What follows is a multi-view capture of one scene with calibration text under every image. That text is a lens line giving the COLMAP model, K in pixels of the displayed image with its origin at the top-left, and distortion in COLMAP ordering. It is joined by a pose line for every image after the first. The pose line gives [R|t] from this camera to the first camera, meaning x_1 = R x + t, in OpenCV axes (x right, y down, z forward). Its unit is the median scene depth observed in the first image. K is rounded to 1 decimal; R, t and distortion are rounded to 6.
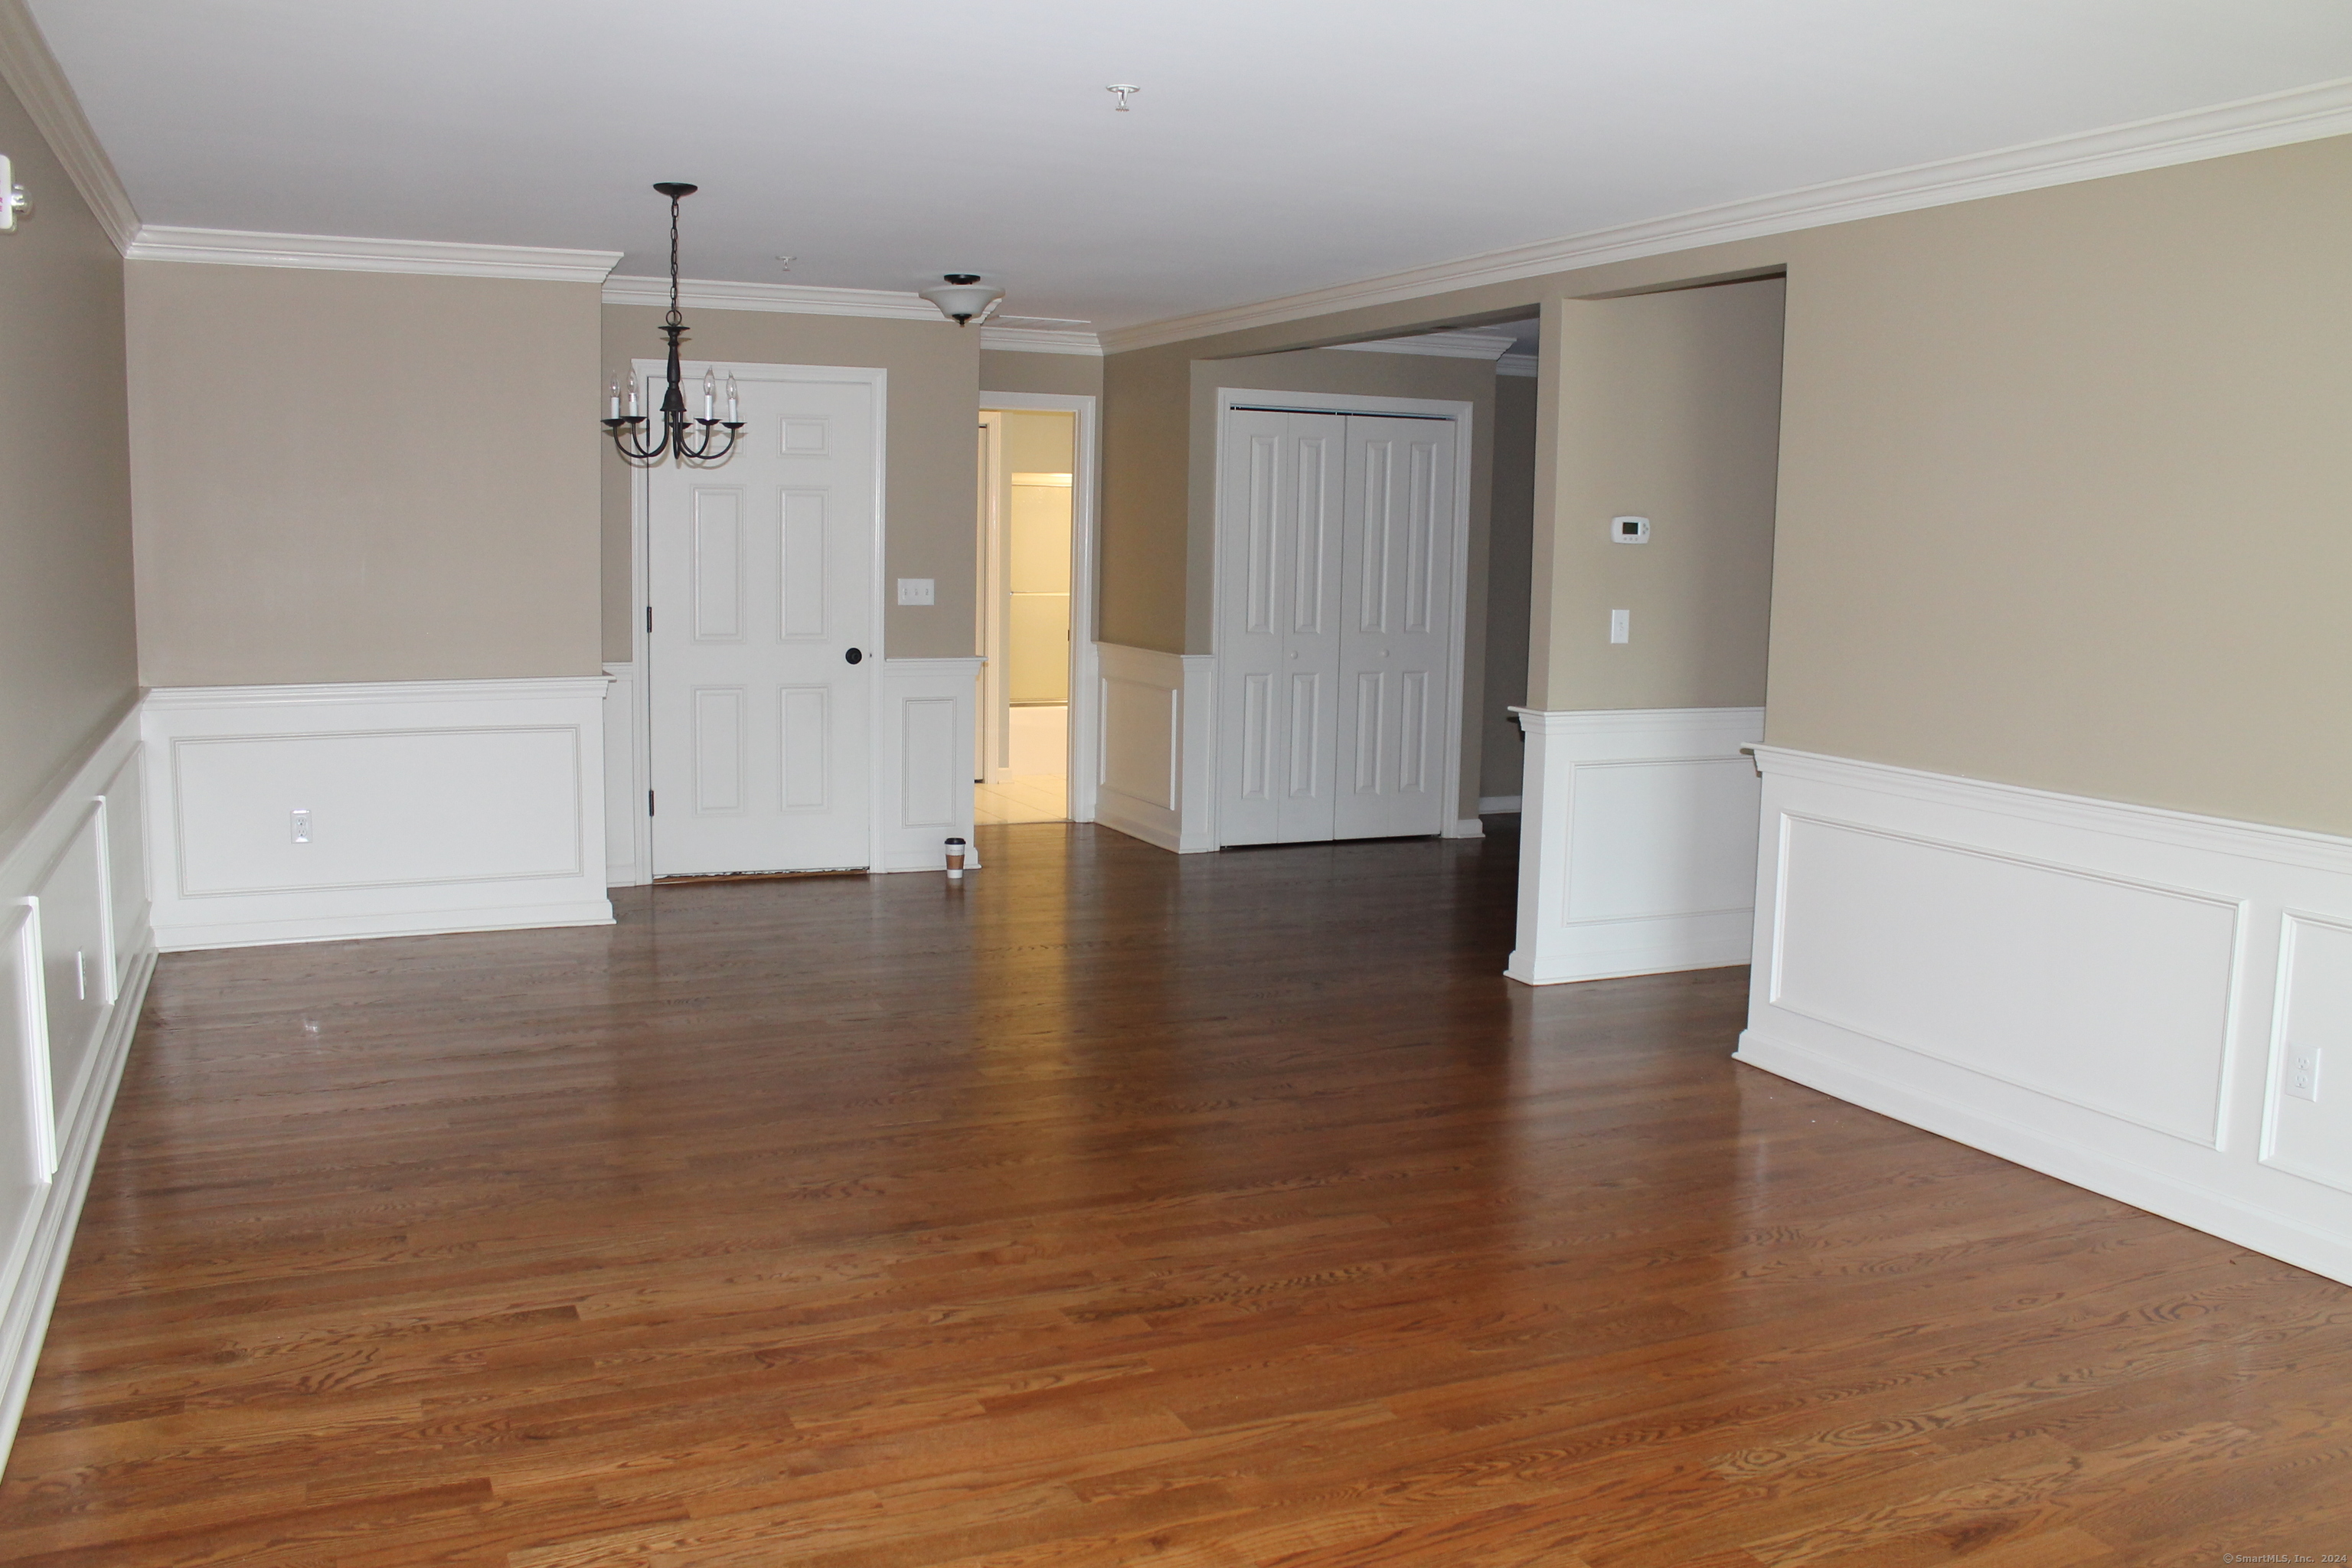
lens RADIAL K [[1982.7, 0, 1176.0], [0, 1982.7, 784.0], [0, 0, 1]] dist [-0.164221, 0.138663]
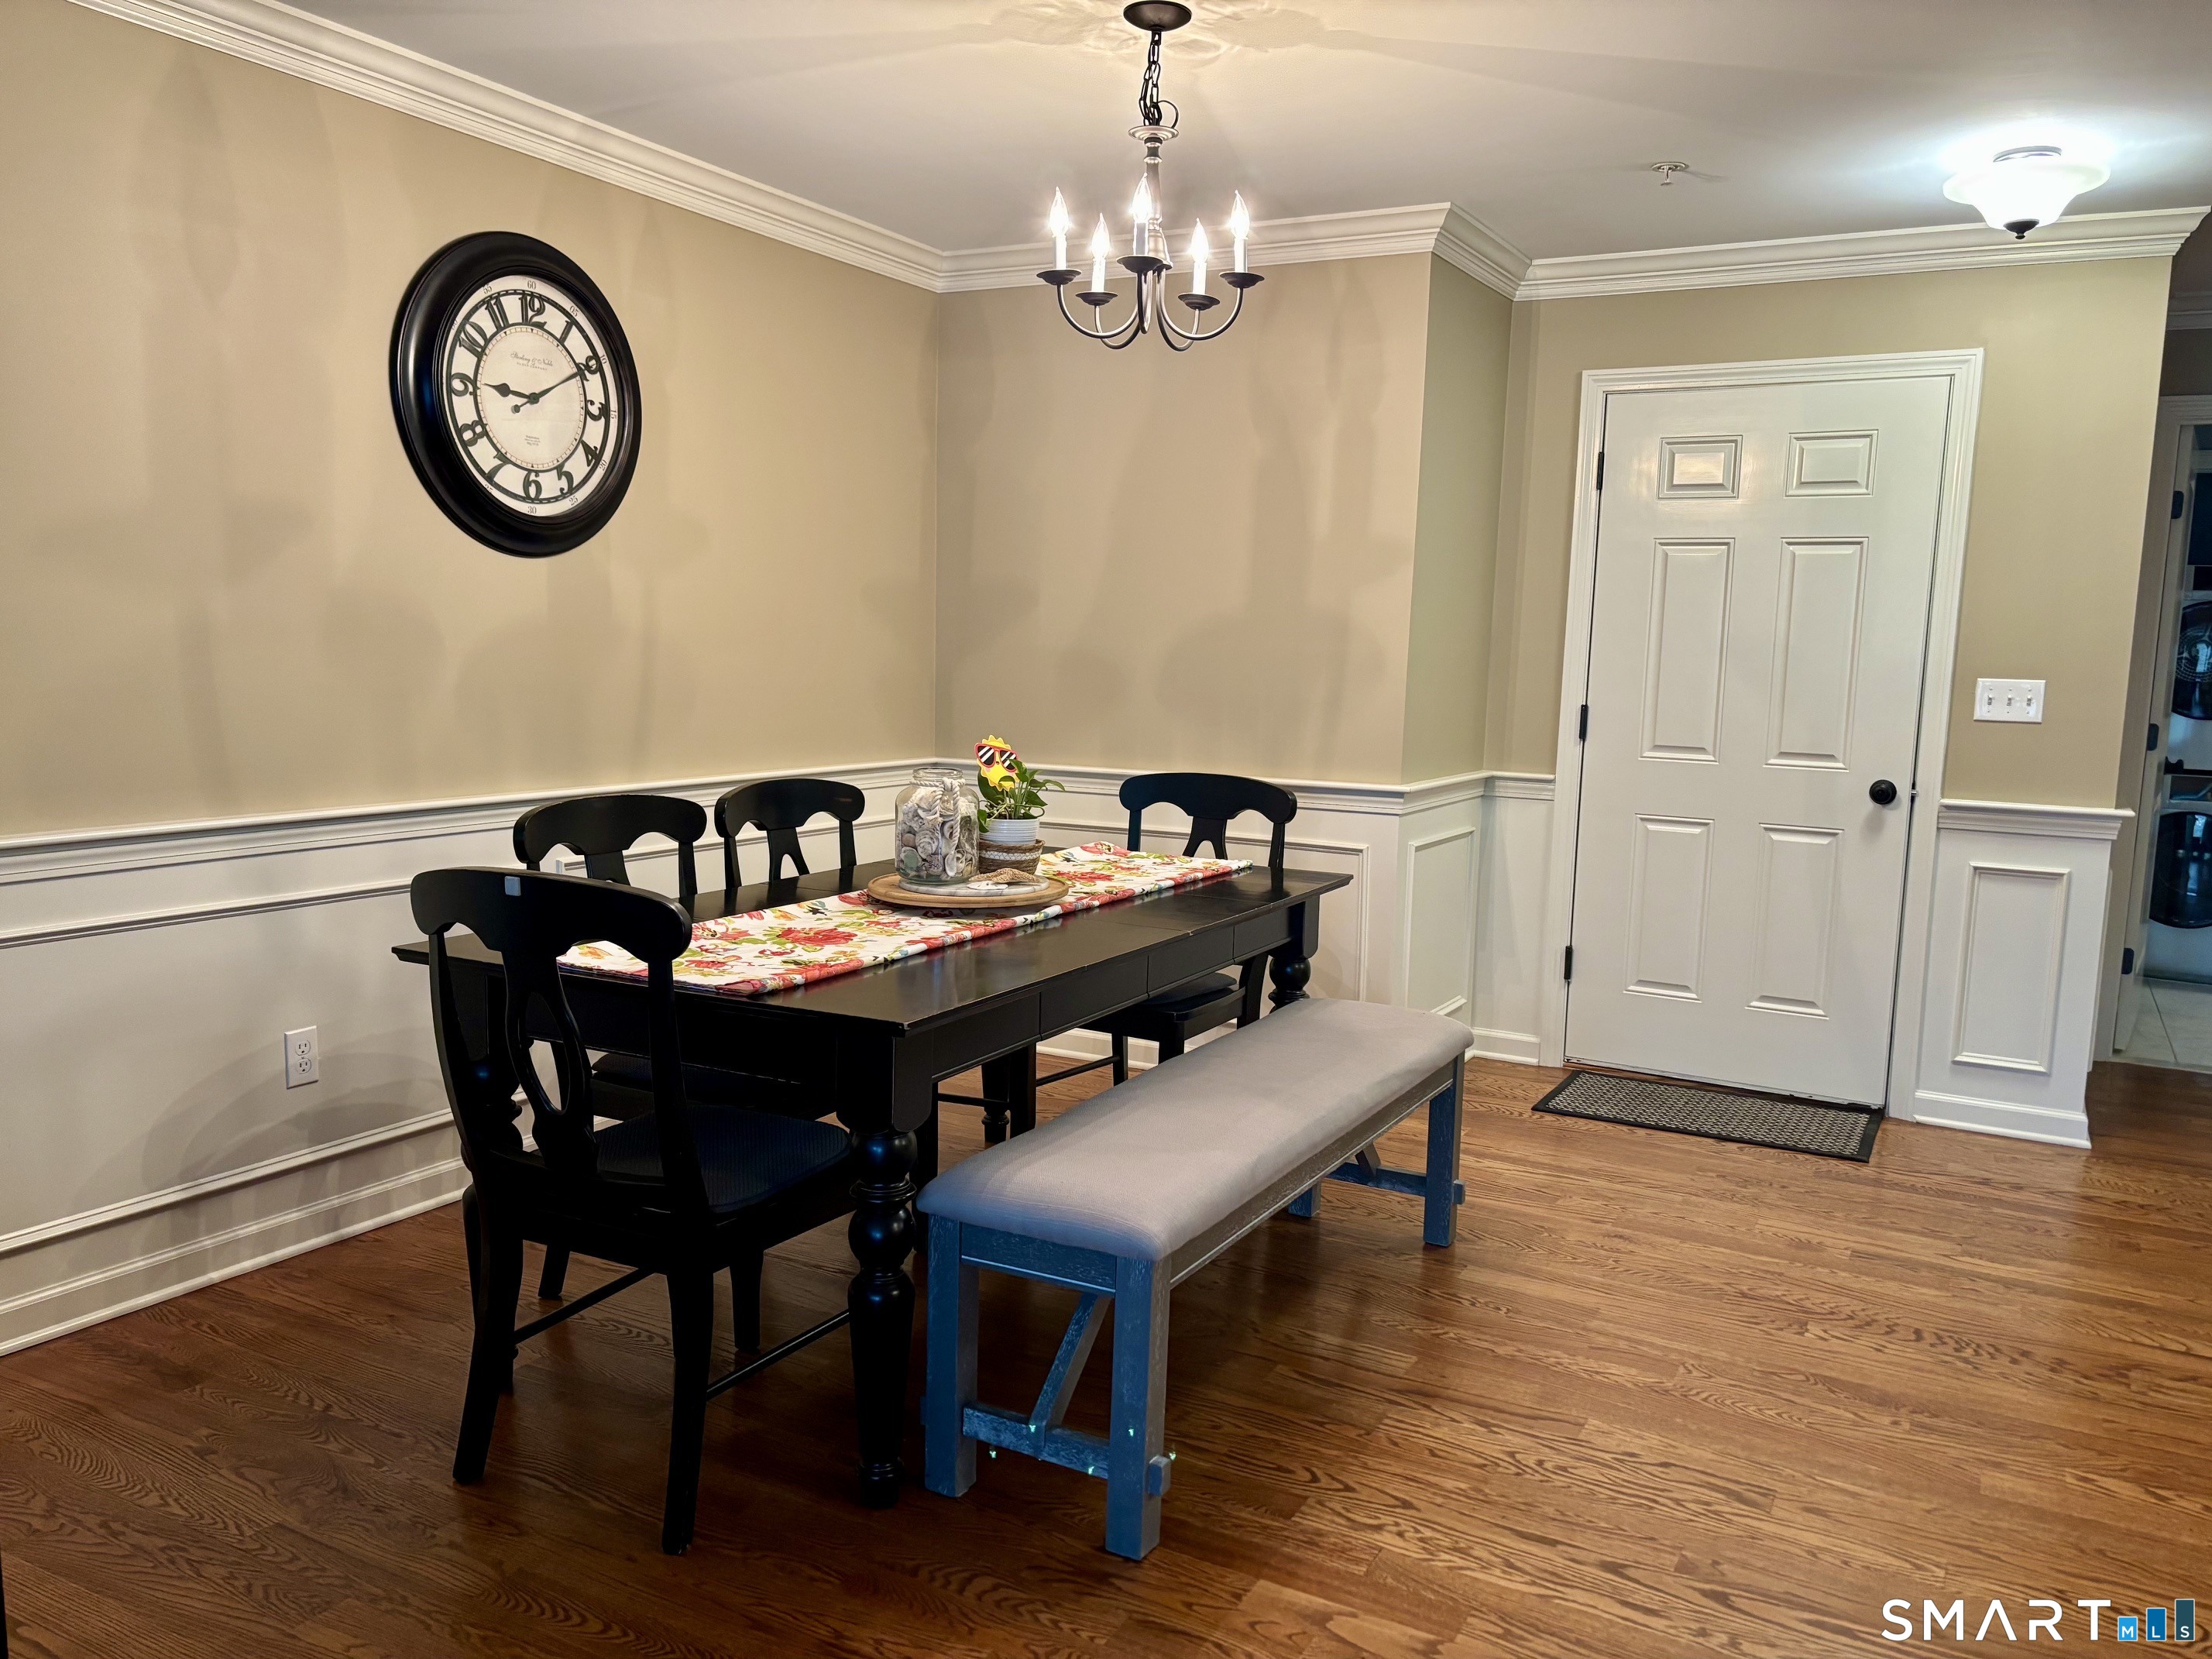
lens RADIAL K [[1637.2, 0, 1095.3], [0, 1637.2, 823.5], [0, 0, 1]] dist [0.027696, -0.004872]
pose [[0.594932, 0.085439, -0.799222, 0.128566], [-0.116691, 0.992981, 0.019289, -0.034750], [0.795260, 0.081786, 0.600726, 0.465233]]
